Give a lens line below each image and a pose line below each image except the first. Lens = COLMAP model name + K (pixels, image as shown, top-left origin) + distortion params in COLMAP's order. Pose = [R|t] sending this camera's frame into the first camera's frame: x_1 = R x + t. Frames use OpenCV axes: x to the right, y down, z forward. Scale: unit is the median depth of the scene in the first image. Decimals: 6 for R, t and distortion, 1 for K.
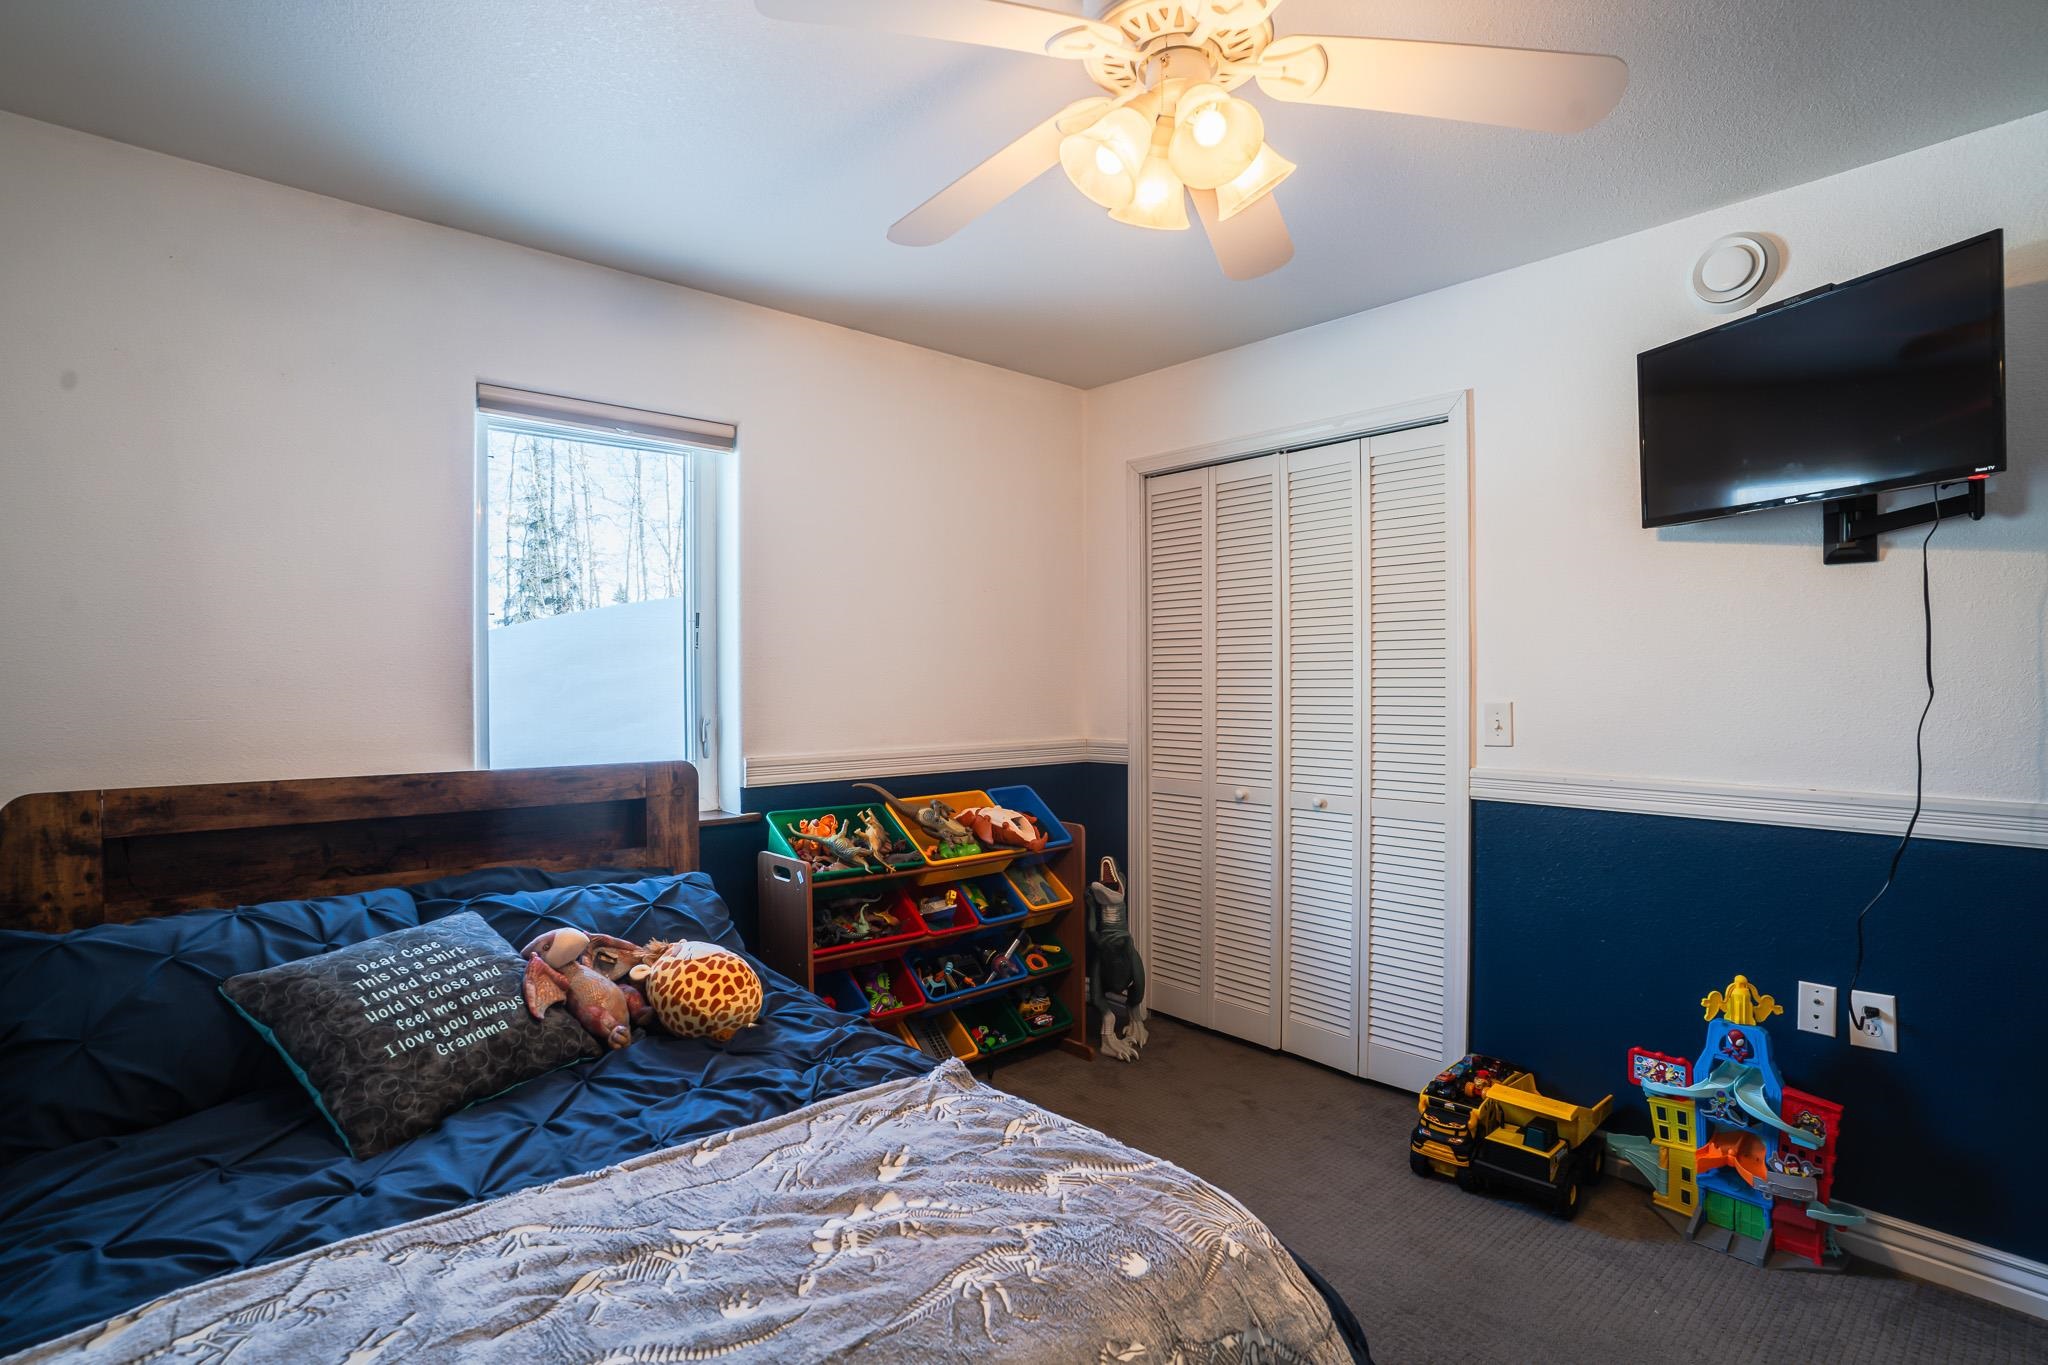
lens RADIAL K [[999.8, 0, 1025.7], [0, 999.8, 687.1], [0, 0, 1]] dist [-0.053126, 0.004762]
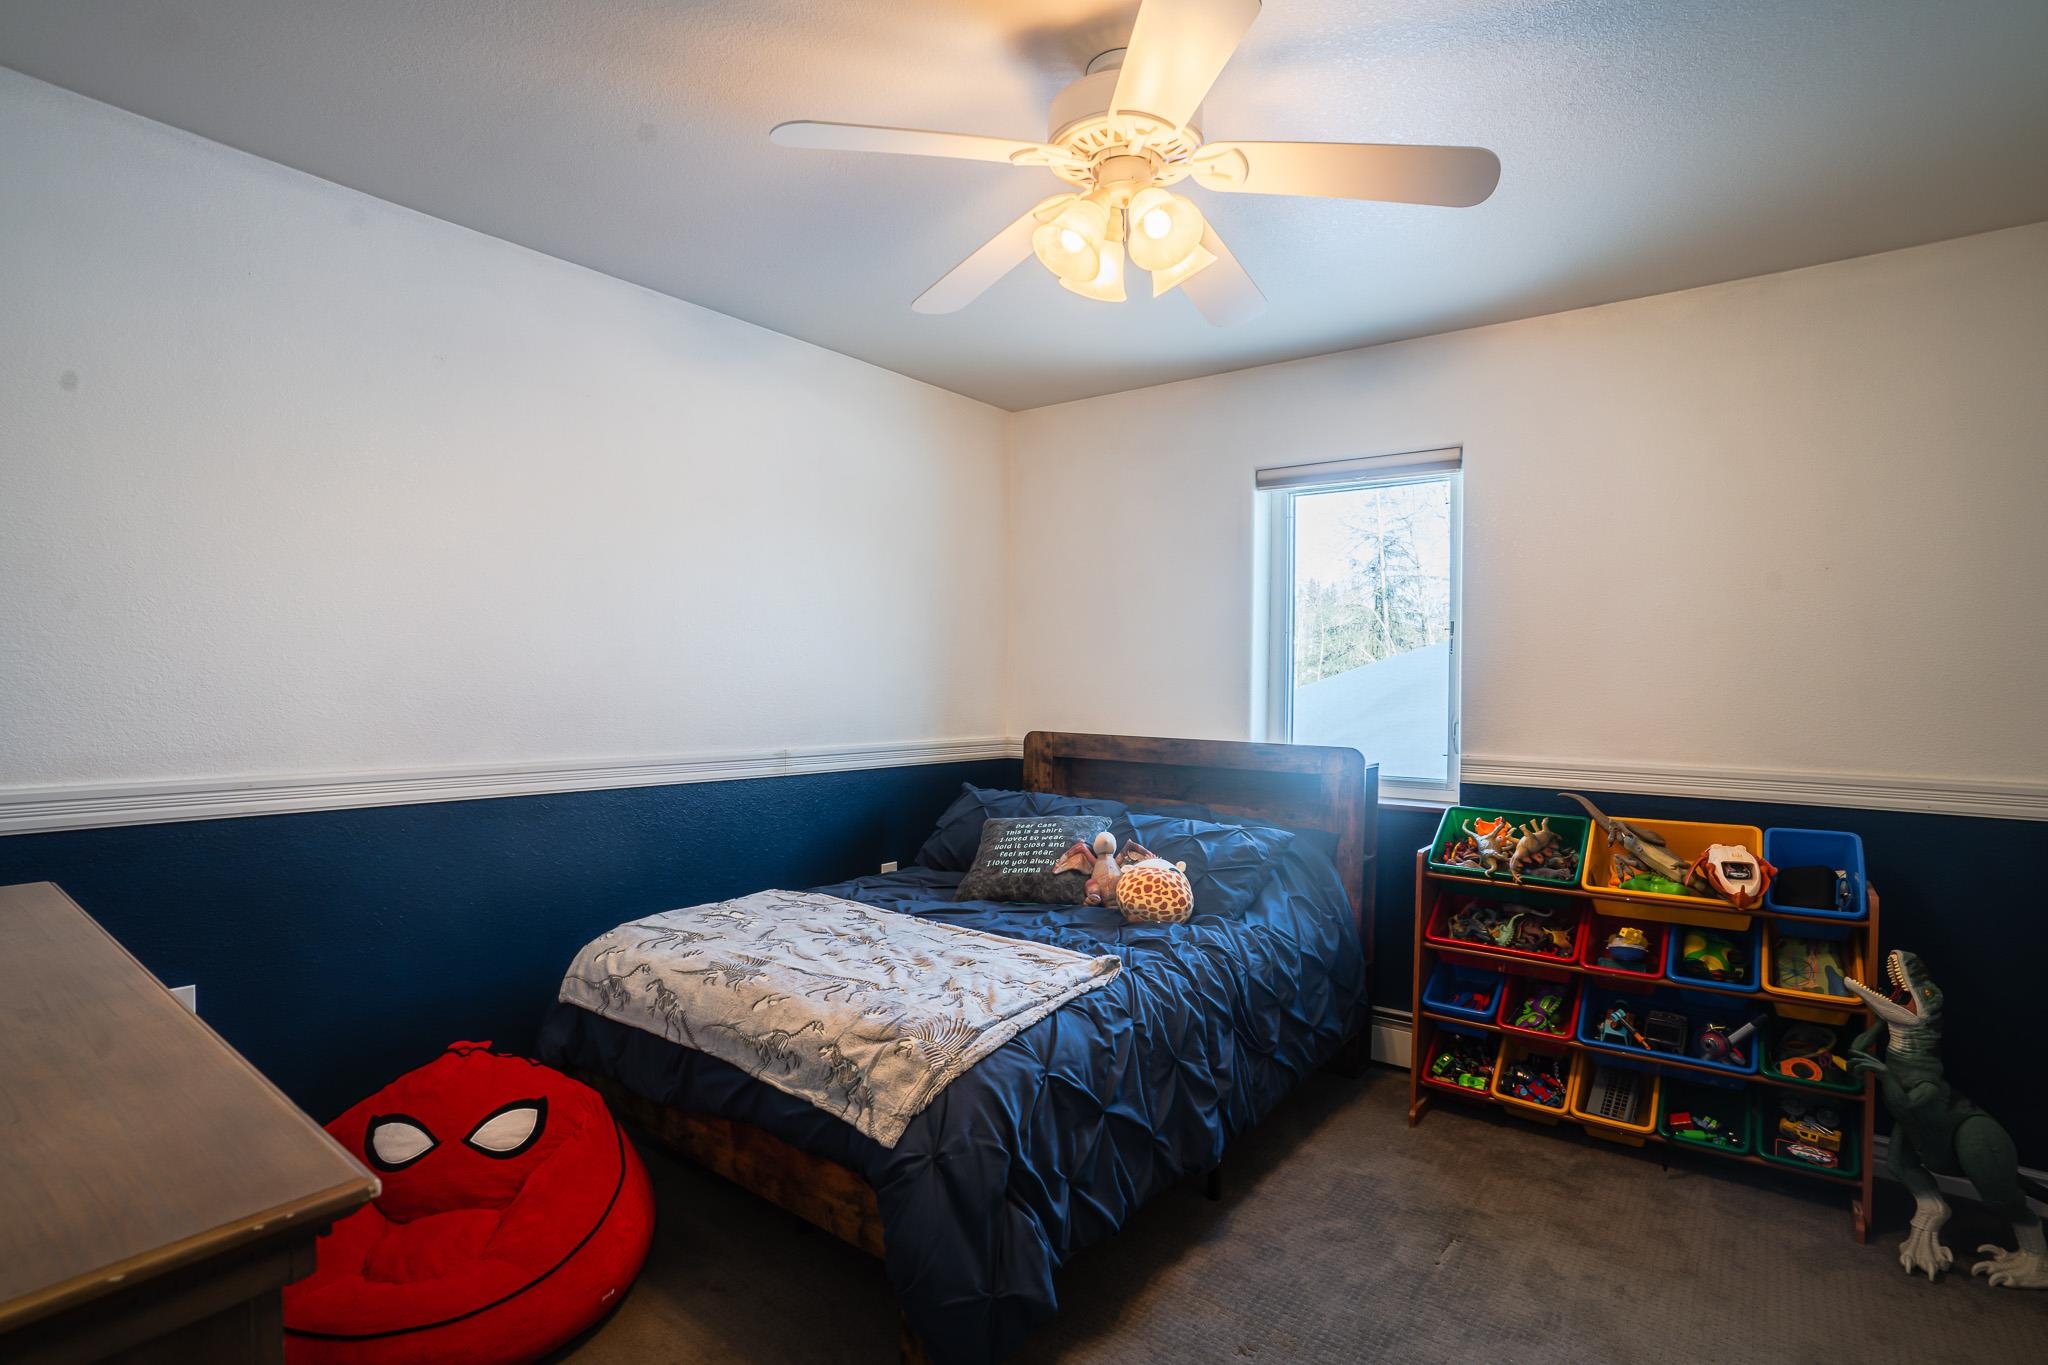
lens RADIAL K [[999.8, 0, 1024.7], [0, 999.8, 677.7], [0, 0, 1]] dist [-0.053126, 0.004762]
pose [[0.203861, 0.002287, -0.978997, 0.779861], [-0.022296, 0.999749, -0.002307, 0.000622], [0.978746, 0.022298, 0.203861, 0.378510]]
